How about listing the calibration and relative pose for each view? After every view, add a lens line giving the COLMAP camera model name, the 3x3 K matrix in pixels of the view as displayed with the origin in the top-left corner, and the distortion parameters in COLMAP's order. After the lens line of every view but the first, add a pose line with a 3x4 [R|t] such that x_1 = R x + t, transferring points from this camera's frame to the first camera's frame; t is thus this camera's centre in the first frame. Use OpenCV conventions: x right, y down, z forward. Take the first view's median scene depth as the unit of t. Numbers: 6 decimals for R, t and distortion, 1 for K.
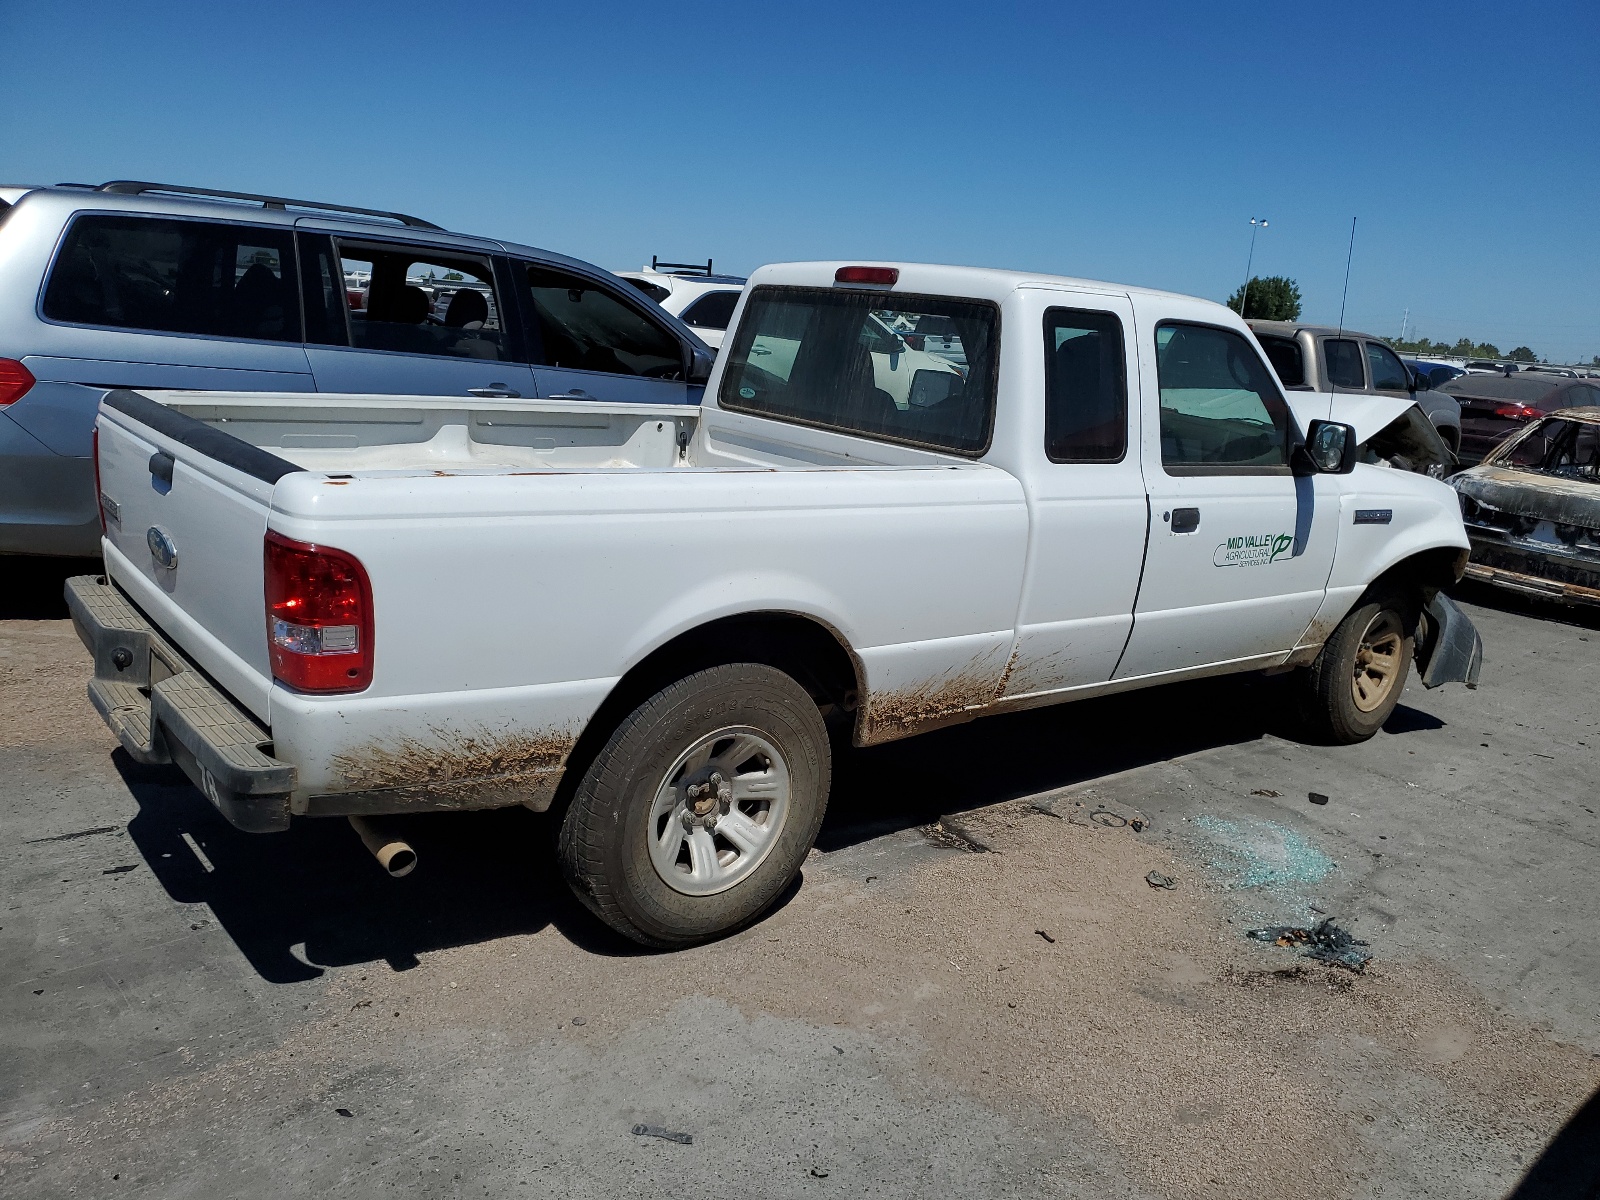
lens RADIAL K [[1240.9, 0, 793.5], [0, 1240.9, 598.2], [0, 0, 1]] dist [0.003329, 0.010457]
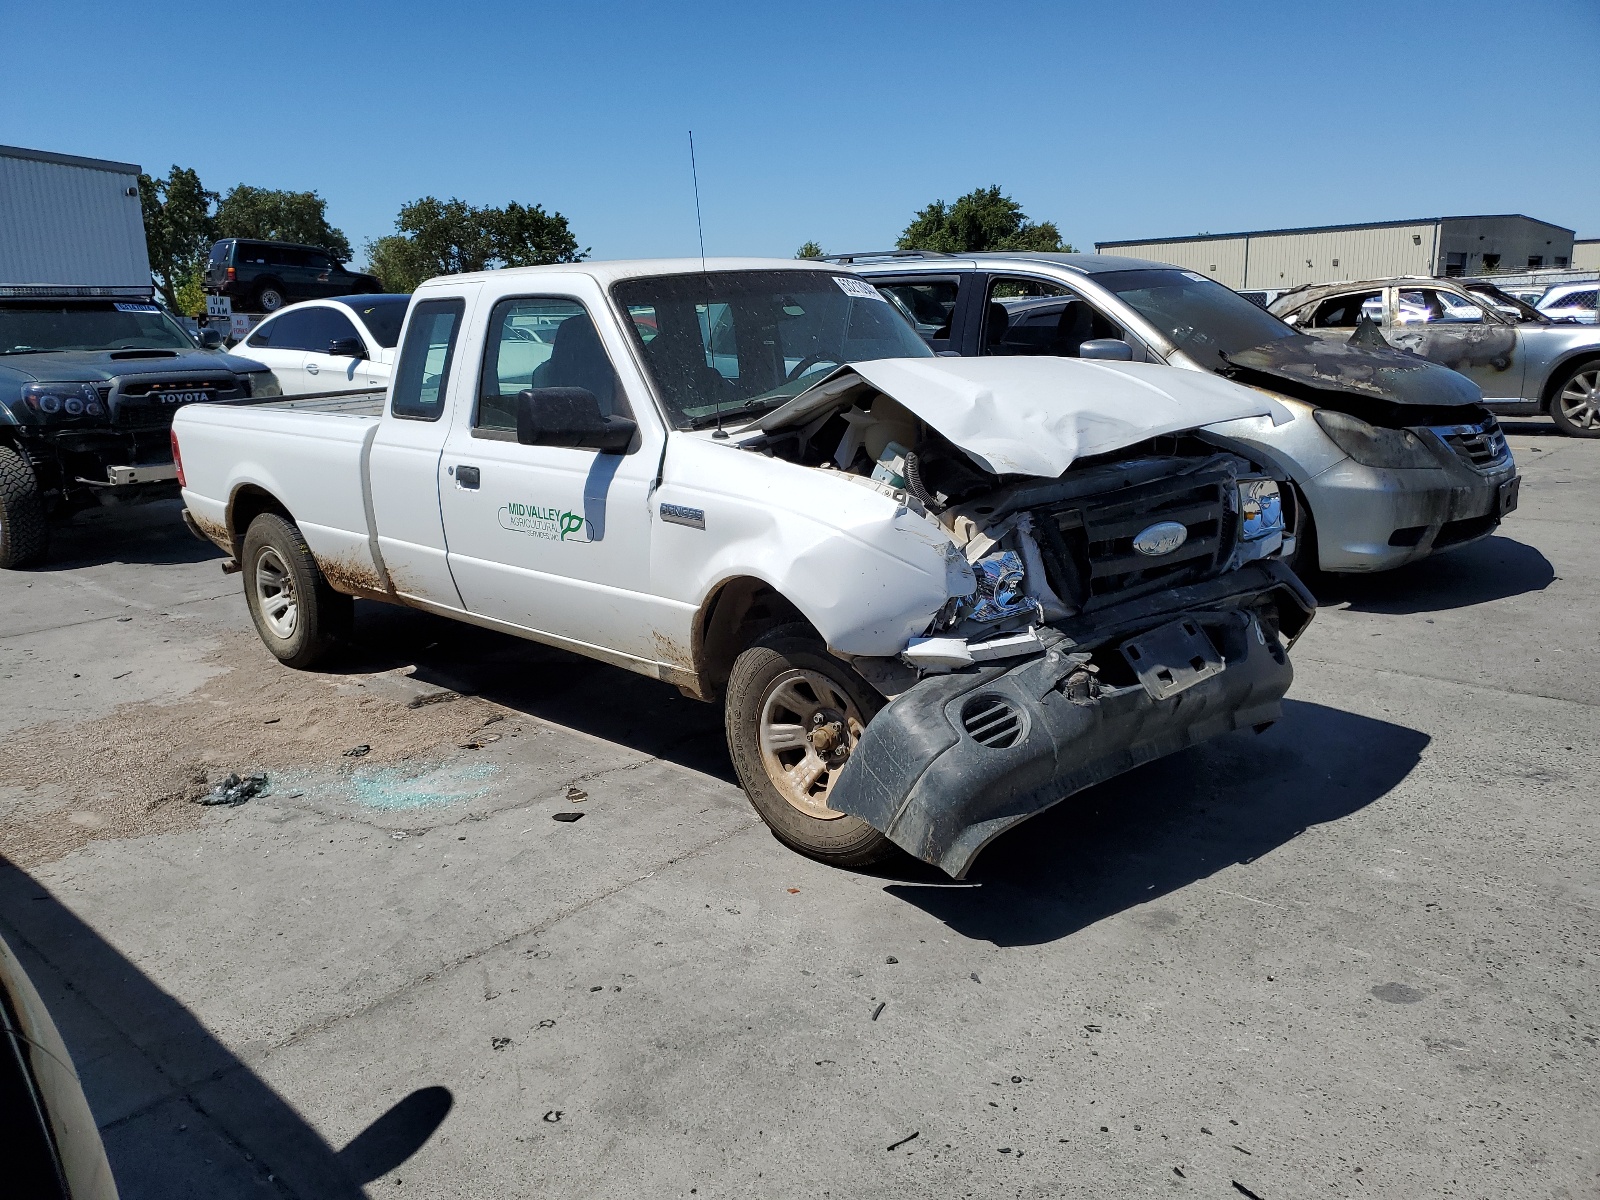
lens RADIAL K [[1268.2, 0, 800.0], [0, 1268.2, 600.0], [0, 0, 1]] dist [-0.002417, -0.000891]
pose [[0.128799, 0.150657, -0.980160, 1.366022], [-0.165804, 0.977751, 0.128499, -0.138792], [0.977712, 0.145964, 0.150913, 1.051170]]
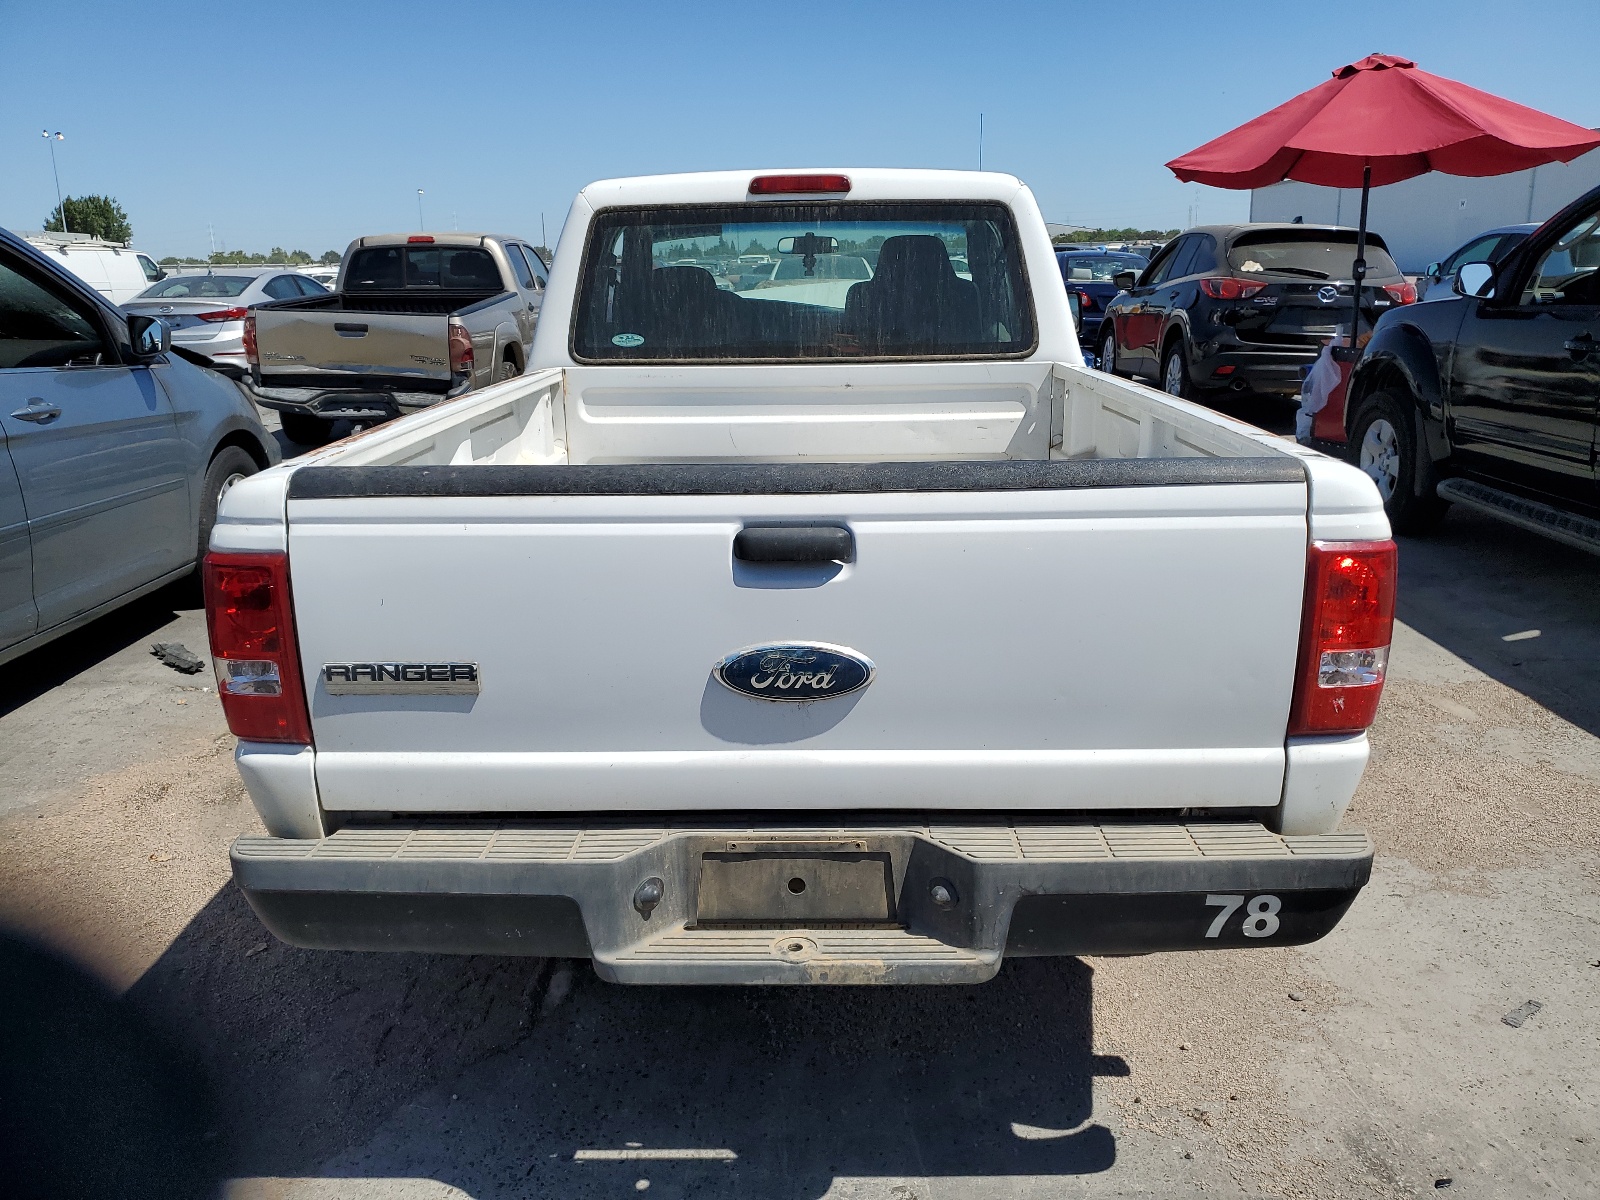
lens RADIAL K [[1240.9, 0, 793.5], [0, 1240.9, 598.2], [0, 0, 1]] dist [0.003329, 0.010457]
pose [[0.646591, -0.285072, 0.707569, -0.625272], [0.239445, 0.956517, 0.166560, -0.119547], [-0.724283, 0.061727, 0.686734, 0.390980]]
